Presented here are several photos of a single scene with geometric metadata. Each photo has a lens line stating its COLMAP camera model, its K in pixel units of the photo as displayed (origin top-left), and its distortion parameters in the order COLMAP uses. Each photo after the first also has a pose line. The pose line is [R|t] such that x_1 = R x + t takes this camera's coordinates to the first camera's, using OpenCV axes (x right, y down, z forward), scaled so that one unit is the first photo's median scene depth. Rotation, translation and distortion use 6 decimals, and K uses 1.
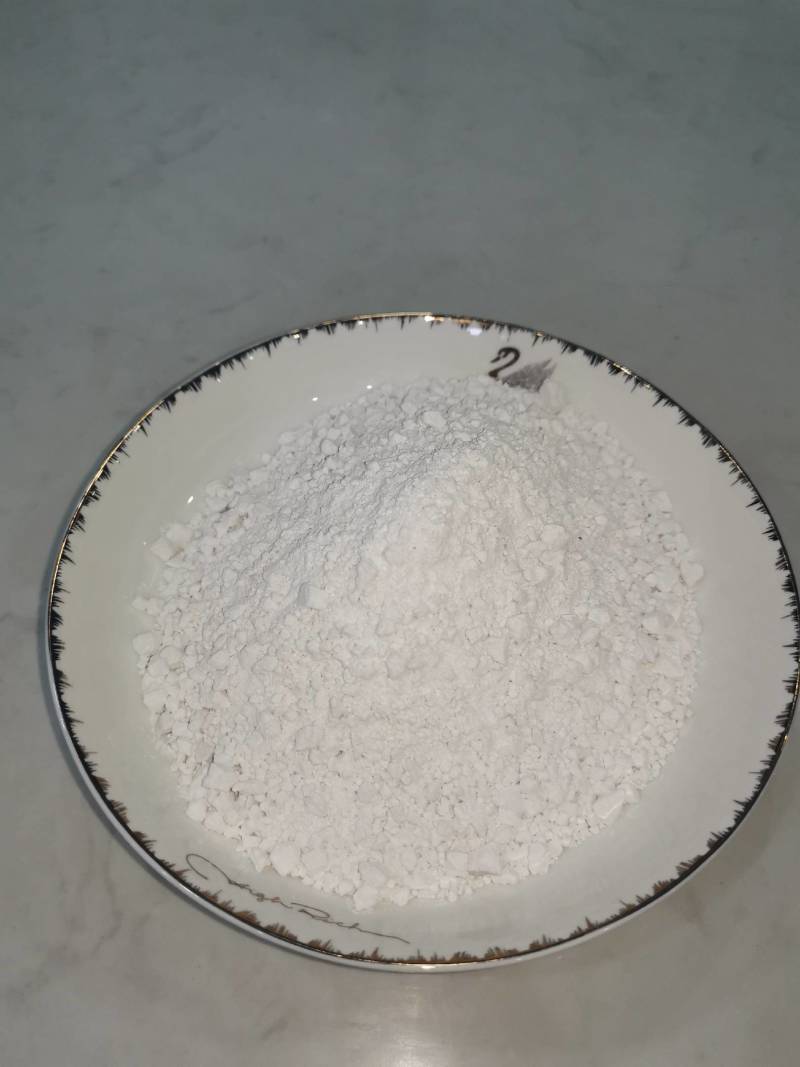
lens RADIAL K [[851.3, 0, 400.0], [0, 851.3, 533.5], [0, 0, 1]] dist [0.007601, -0.158601]
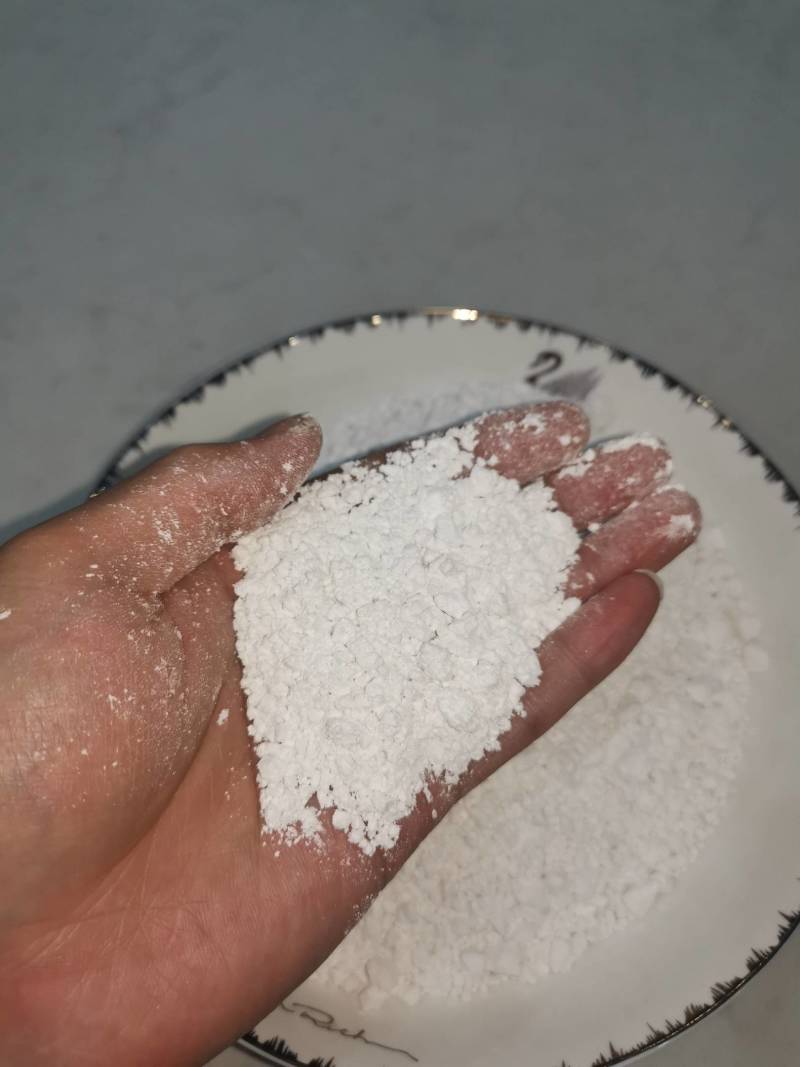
lens RADIAL K [[851.3, 0, 400.0], [0, 851.3, 533.5], [0, 0, 1]] dist [0.007601, -0.158601]
pose [[0.999325, 0.027333, -0.024542, -0.001883], [-0.024760, 0.994716, 0.099636, -0.154579], [0.027135, -0.098961, 0.994721, 0.126409]]
